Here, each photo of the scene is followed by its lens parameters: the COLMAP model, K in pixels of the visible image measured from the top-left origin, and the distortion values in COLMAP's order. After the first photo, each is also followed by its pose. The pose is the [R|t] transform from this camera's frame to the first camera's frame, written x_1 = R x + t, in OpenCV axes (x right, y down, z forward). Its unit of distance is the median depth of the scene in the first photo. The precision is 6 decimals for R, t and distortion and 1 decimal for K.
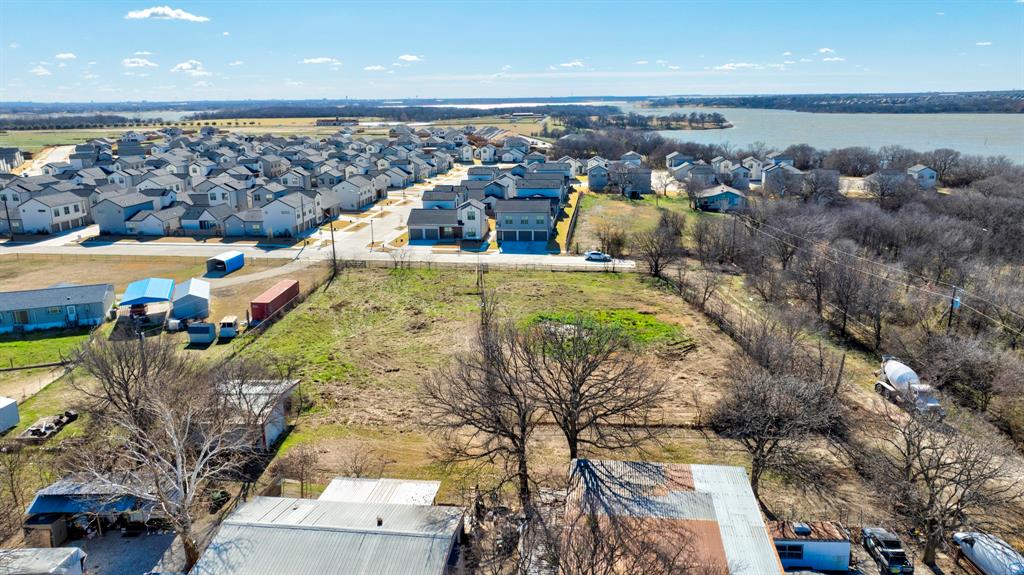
lens RADIAL K [[717.0, 0, 512.0], [0, 717.0, 287.5], [0, 0, 1]] dist [-0.055294, 0.060505]
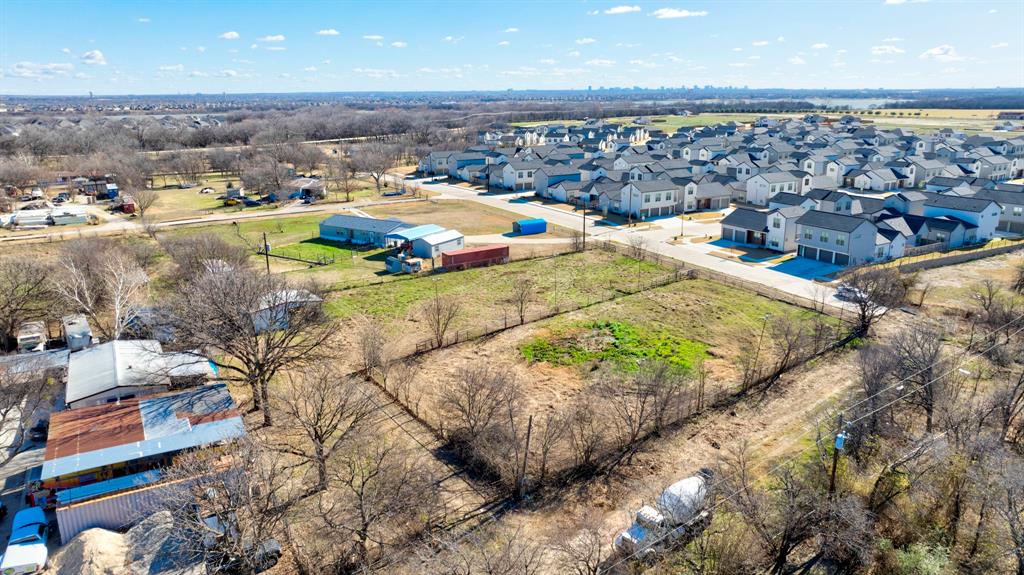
lens RADIAL K [[717.0, 0, 512.0], [0, 717.0, 287.5], [0, 0, 1]] dist [-0.055294, 0.060505]
pose [[0.596397, 0.217162, -0.772756, 0.537697], [-0.204264, 0.972075, 0.115529, -0.069490], [0.776265, 0.088945, 0.624100, 0.241995]]
